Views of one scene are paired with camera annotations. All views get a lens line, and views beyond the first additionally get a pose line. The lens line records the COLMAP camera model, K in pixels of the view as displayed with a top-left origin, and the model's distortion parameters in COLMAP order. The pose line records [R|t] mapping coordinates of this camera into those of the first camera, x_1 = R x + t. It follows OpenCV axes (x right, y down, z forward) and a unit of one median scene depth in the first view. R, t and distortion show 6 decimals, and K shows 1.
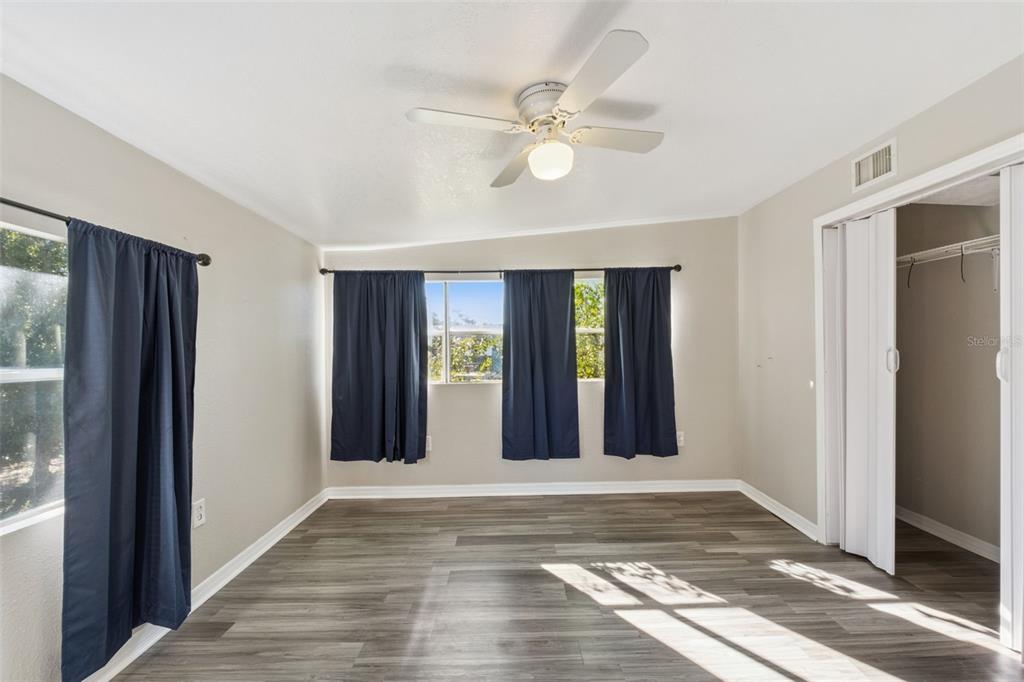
lens RADIAL K [[442.8, 0, 514.3], [0, 442.8, 347.1], [0, 0, 1]] dist [0.000193, 0.000059]
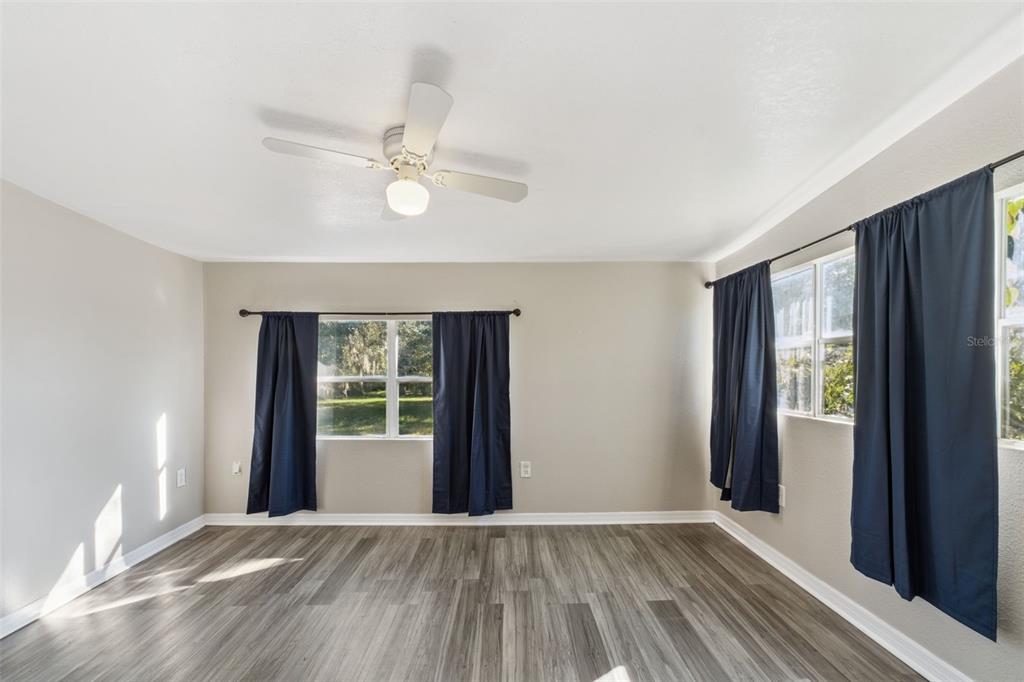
lens RADIAL K [[449.5, 0, 515.0], [0, 449.5, 371.7], [0, 0, 1]] dist [-0.001029, -0.000341]
pose [[-0.004154, 0.014612, -0.999885, 0.676807], [0.014729, 0.999786, 0.014550, -0.003807], [0.999883, -0.014666, -0.004368, 0.714432]]
